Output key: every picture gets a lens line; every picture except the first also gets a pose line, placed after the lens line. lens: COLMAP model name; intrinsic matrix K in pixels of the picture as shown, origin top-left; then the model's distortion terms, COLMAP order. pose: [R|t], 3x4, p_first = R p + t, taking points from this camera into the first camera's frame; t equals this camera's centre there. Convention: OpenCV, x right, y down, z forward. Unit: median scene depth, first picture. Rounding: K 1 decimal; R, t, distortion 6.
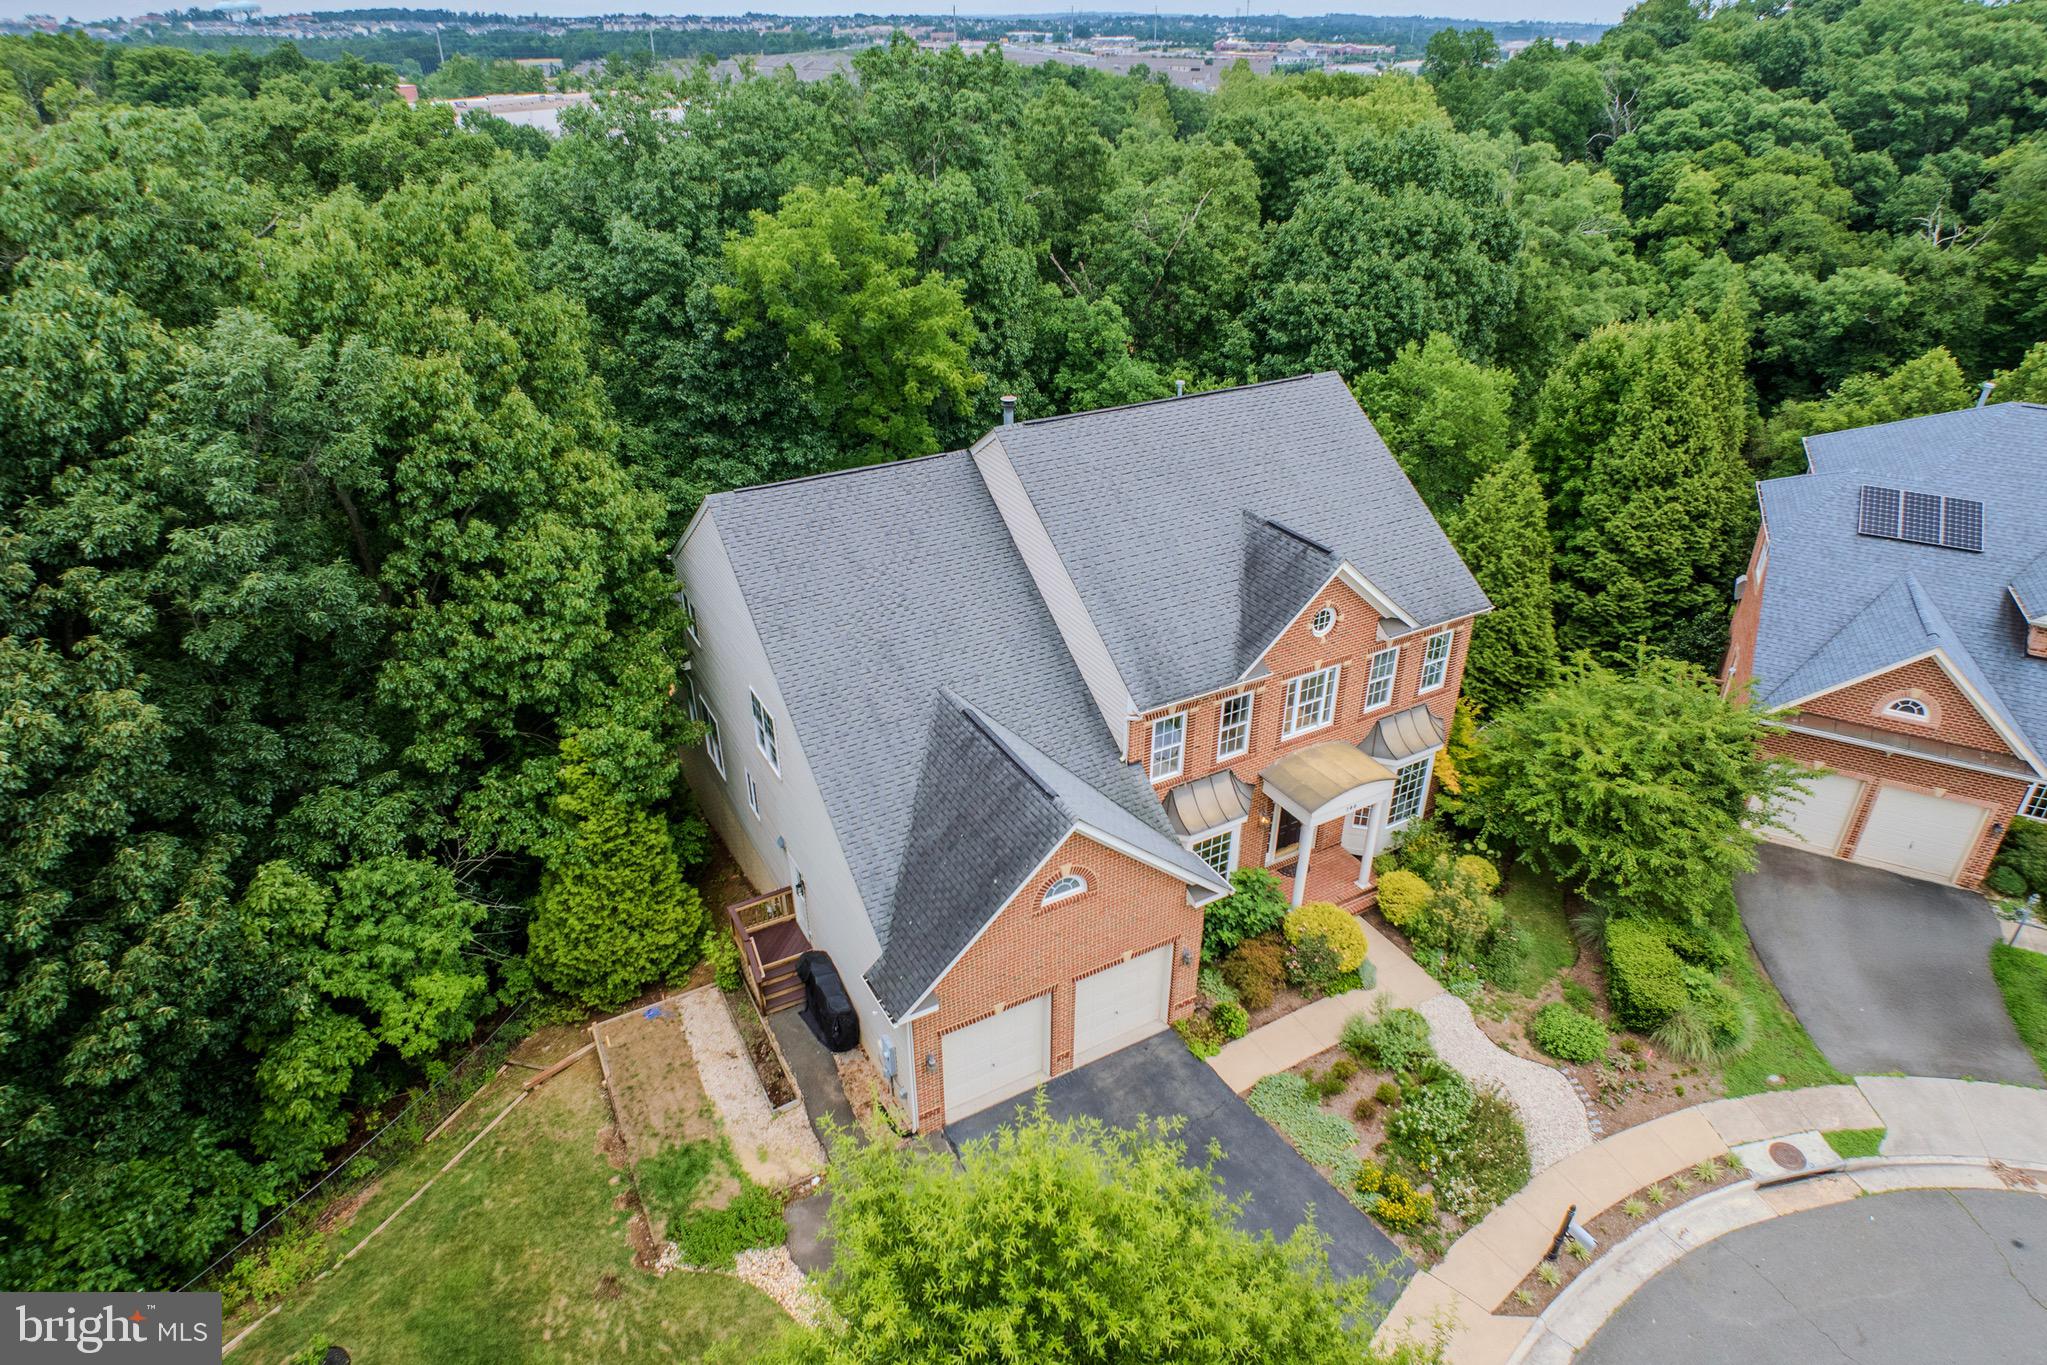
lens RADIAL K [[1208.1, 0, 1038.6], [0, 1208.1, 682.4], [0, 0, 1]] dist [-0.066512, 0.018220]
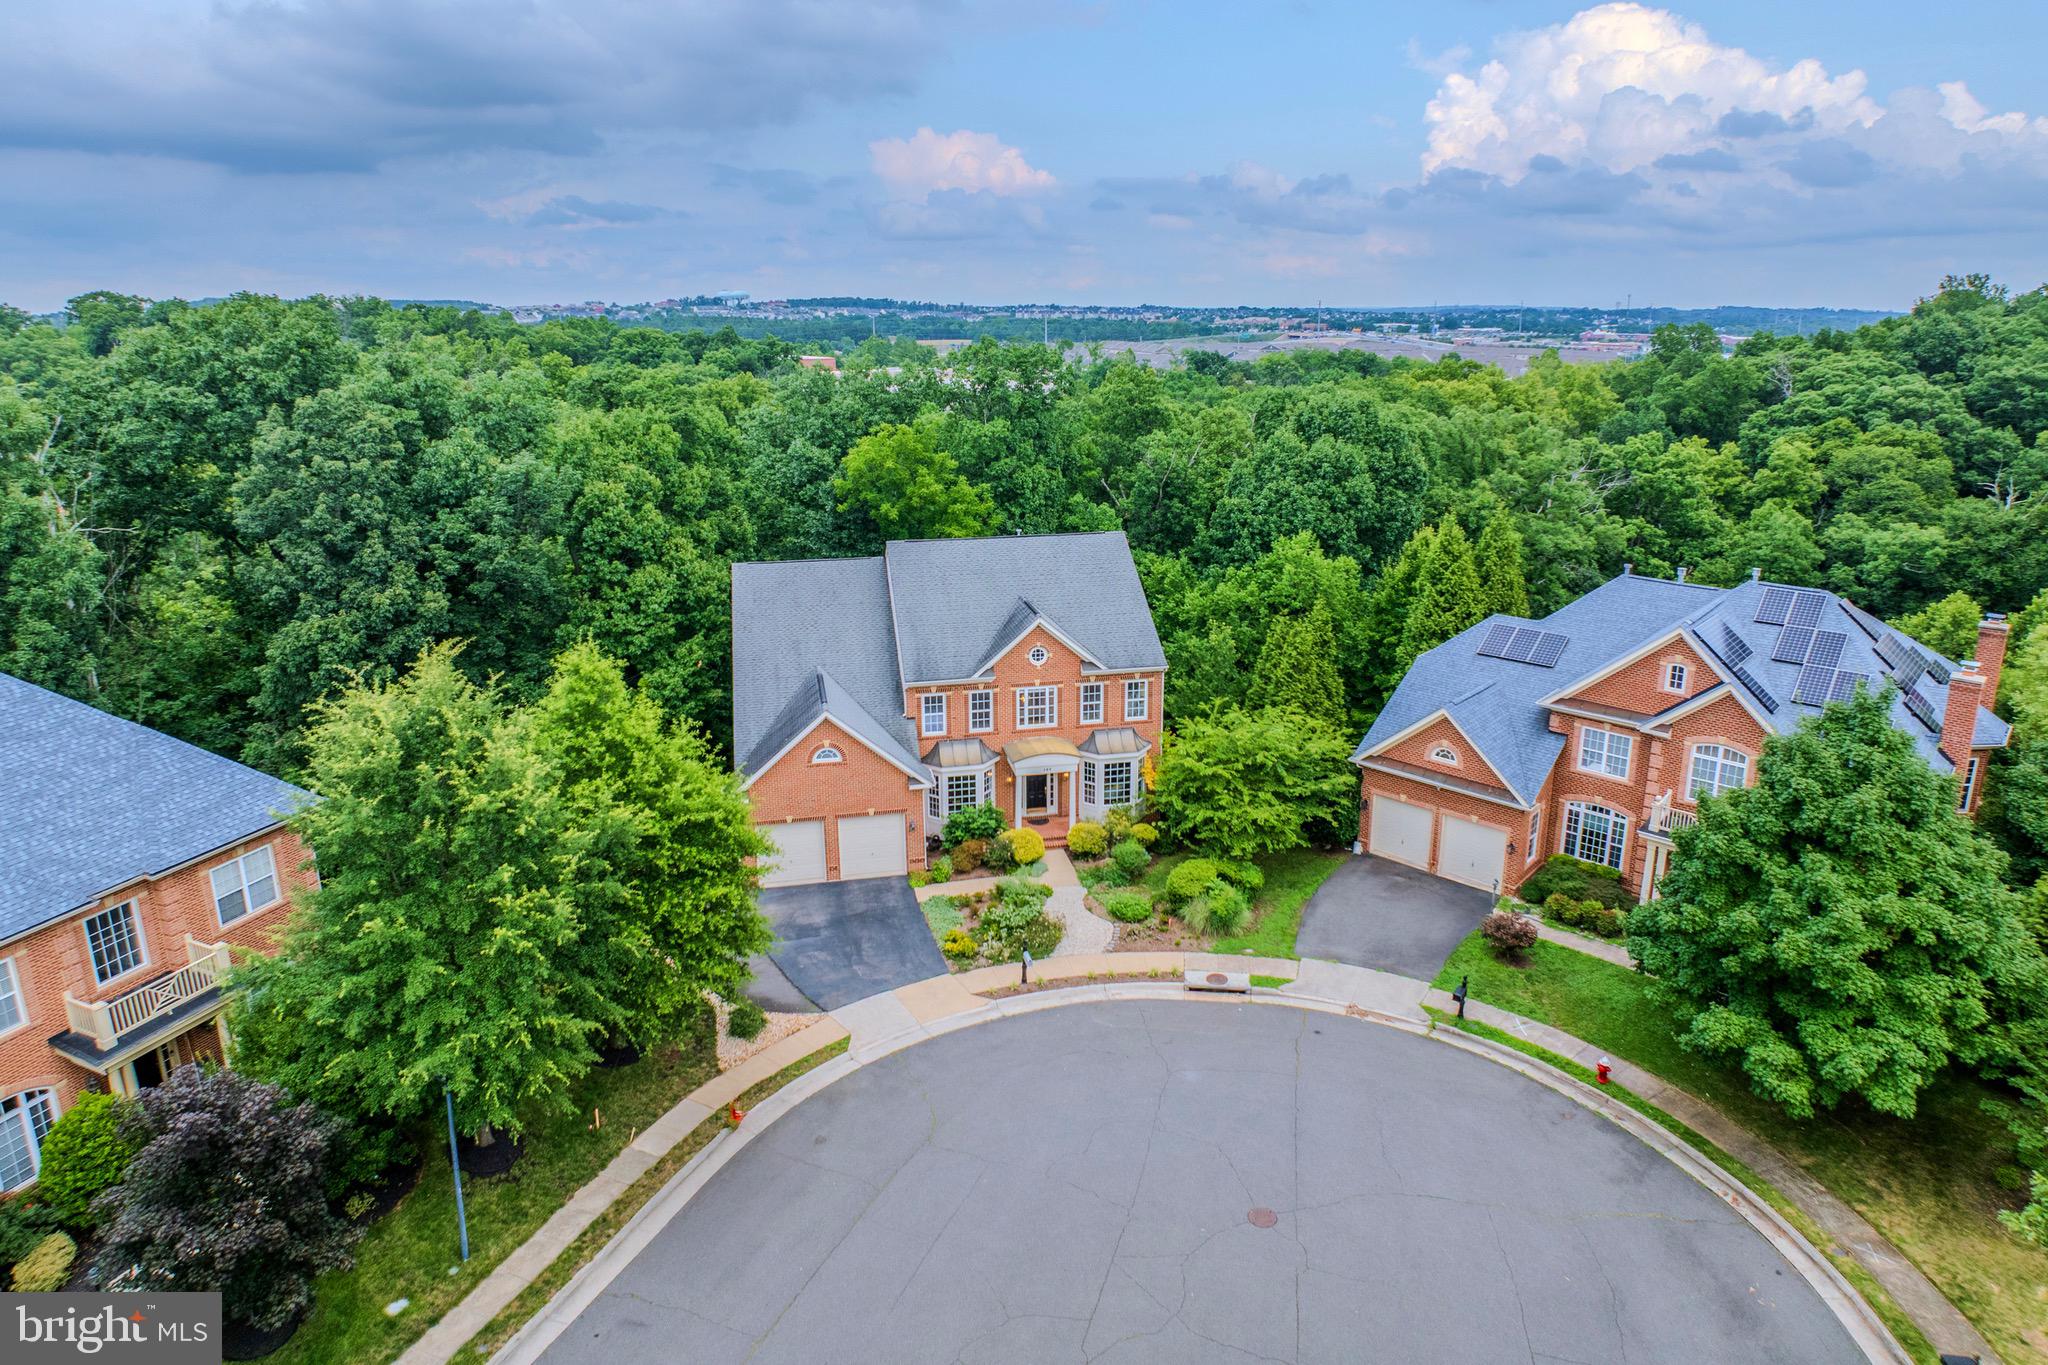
lens RADIAL K [[1208.7, 0, 1035.6], [0, 1208.7, 598.4], [0, 0, 1]] dist [-0.066512, 0.018220]
pose [[0.954921, 0.063806, -0.289923, 0.467910], [-0.140376, 0.957594, -0.251612, 0.196209], [0.261574, 0.280968, 0.923383, -0.397663]]
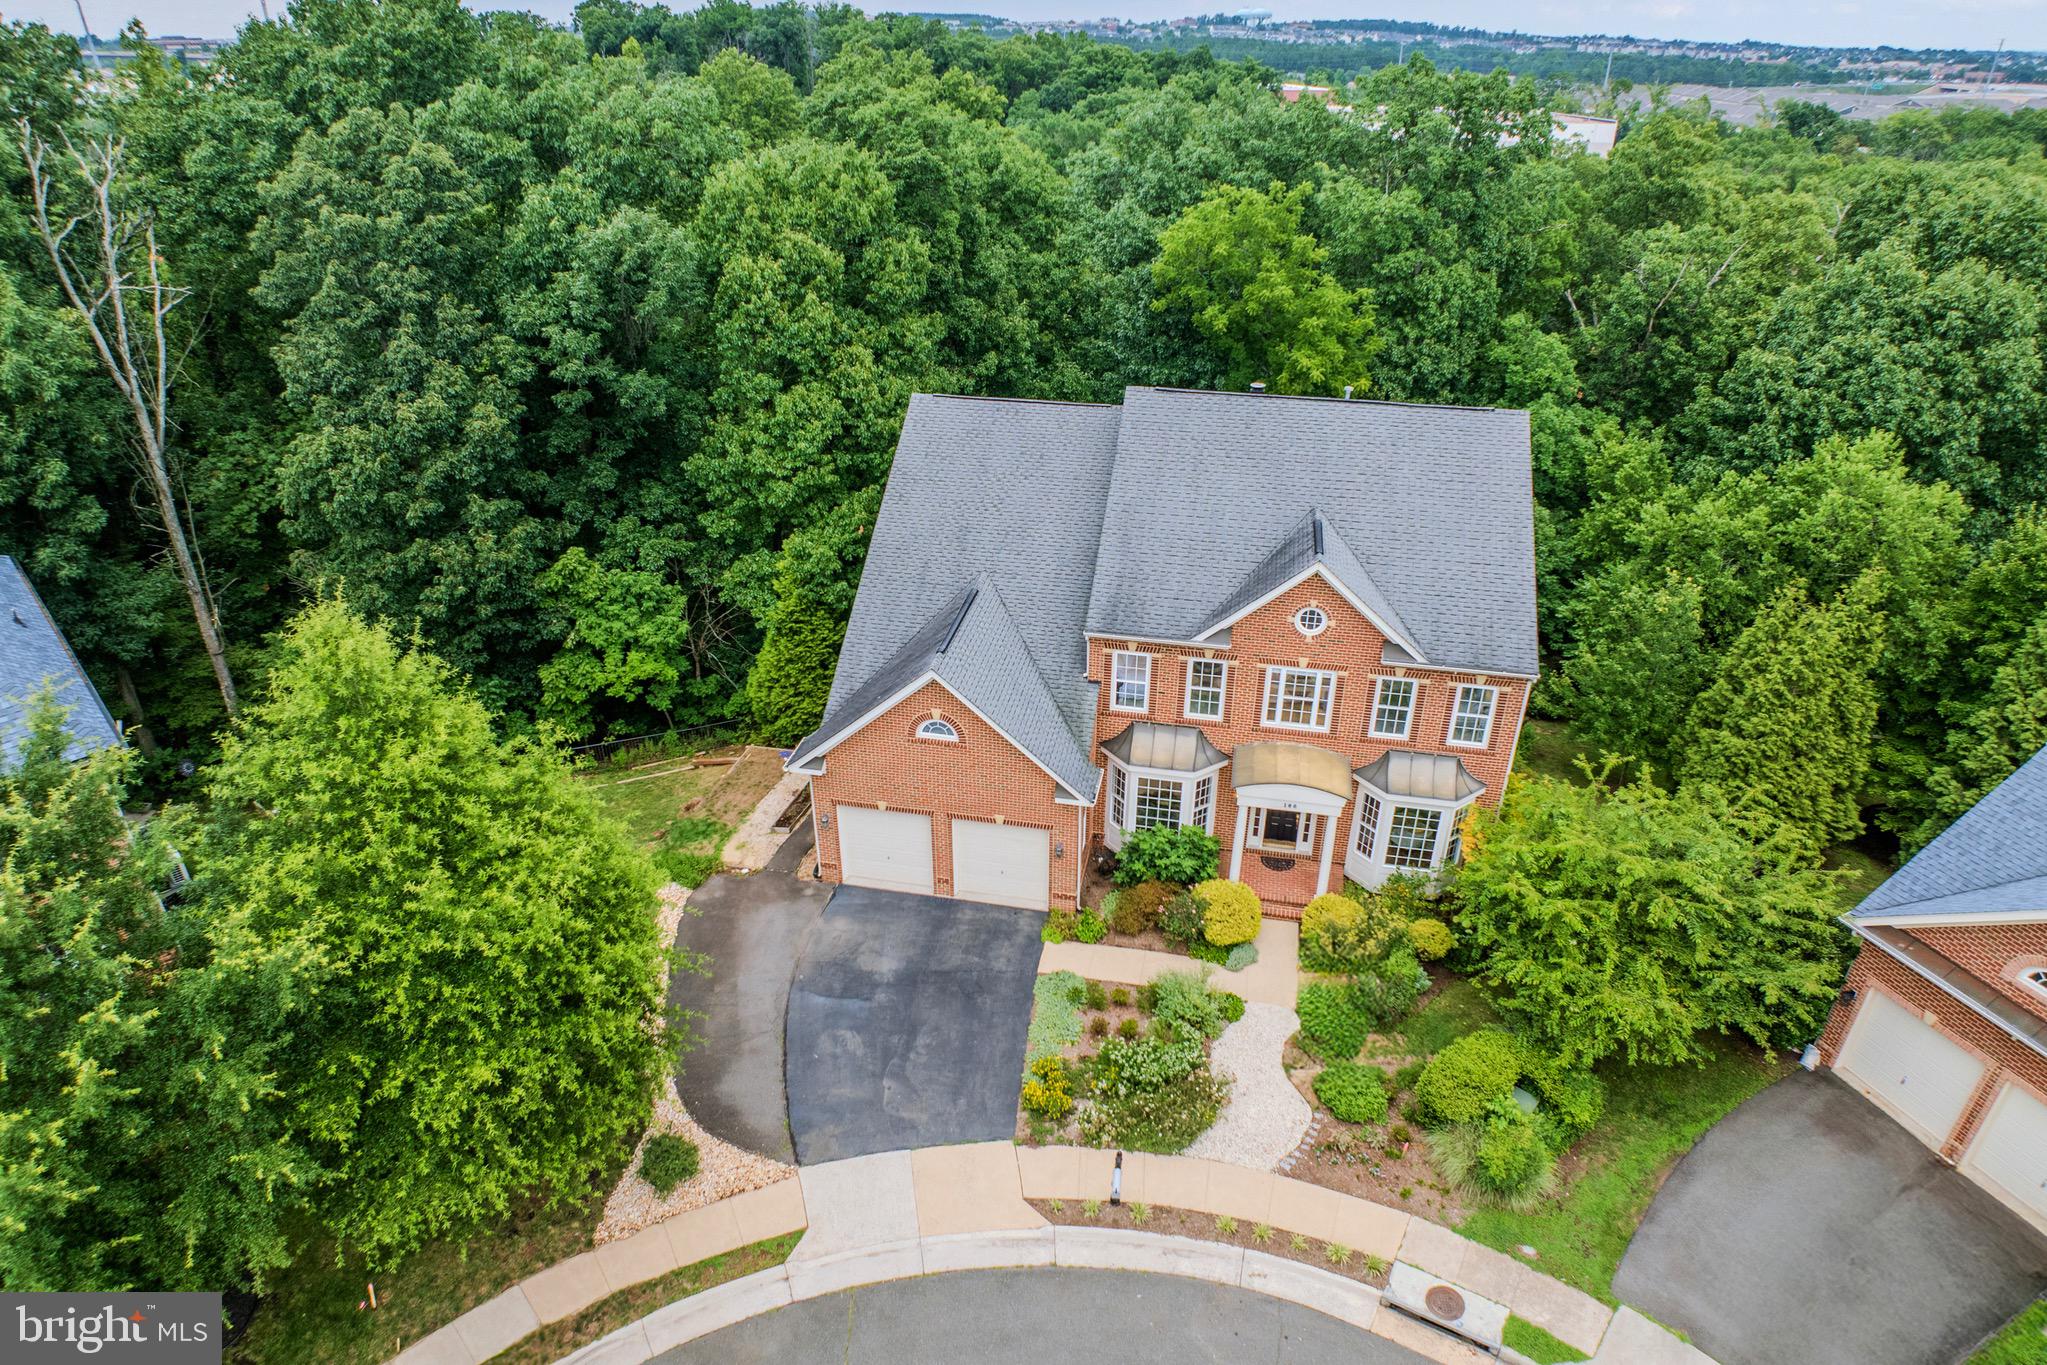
lens RADIAL K [[1208.1, 0, 1017.7], [0, 1208.1, 684.8], [0, 0, 1]] dist [-0.066512, 0.018220]
pose [[0.754052, 0.316922, -0.575297, 0.422142], [-0.322590, 0.941666, 0.095924, -0.010910], [0.572138, 0.113253, 0.812300, 0.015425]]
